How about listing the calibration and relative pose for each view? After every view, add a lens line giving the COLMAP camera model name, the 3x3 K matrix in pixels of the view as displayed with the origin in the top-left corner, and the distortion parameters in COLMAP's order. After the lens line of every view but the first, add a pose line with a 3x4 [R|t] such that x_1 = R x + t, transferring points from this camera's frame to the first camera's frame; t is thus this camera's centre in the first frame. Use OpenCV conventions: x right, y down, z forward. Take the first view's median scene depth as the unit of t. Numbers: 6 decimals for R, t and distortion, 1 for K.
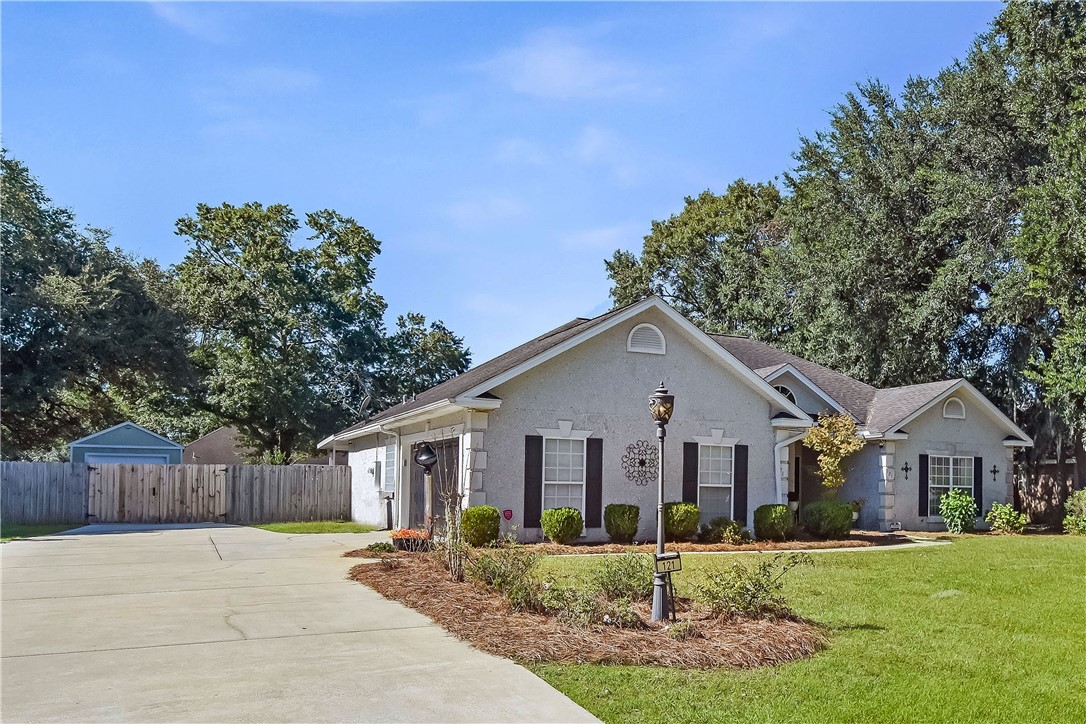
lens RADIAL K [[594.0, 0, 569.3], [0, 594.0, 373.2], [0, 0, 1]] dist [0.022040, -0.000480]
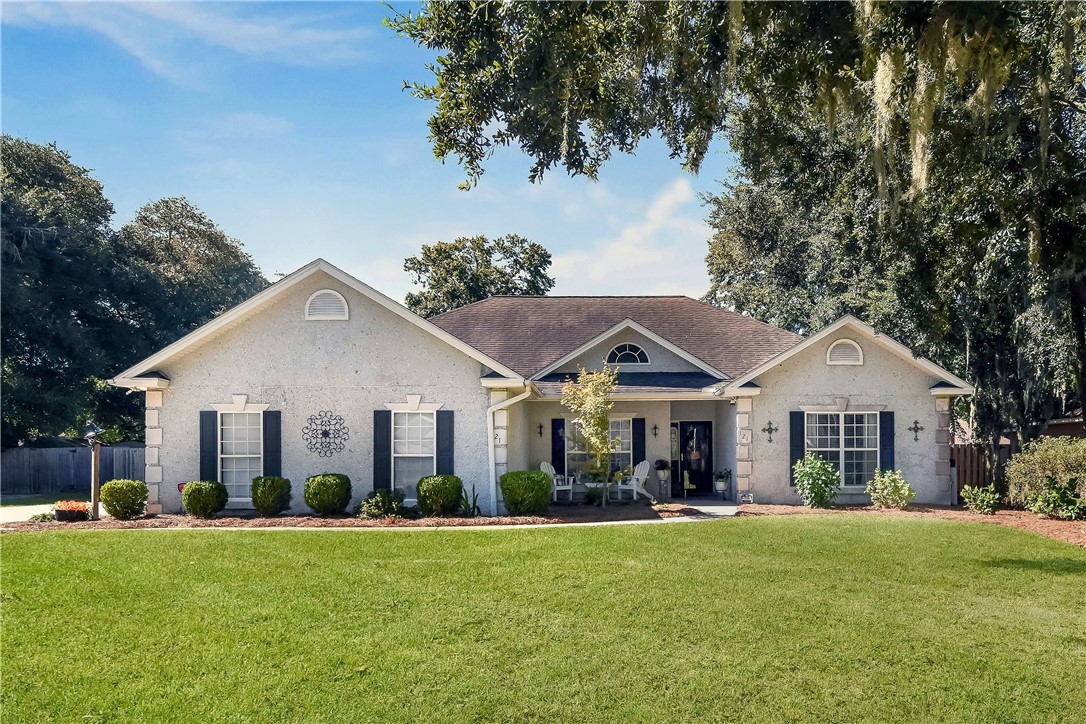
lens RADIAL K [[520.7, 0, 606.0], [0, 520.7, 359.2], [0, 0, 1]] dist [0.014430, -0.000133]
pose [[0.943114, -0.077736, -0.323254, 0.744391], [0.077797, 0.996888, -0.012753, 0.067307], [0.323239, -0.013120, 0.946226, 0.302741]]
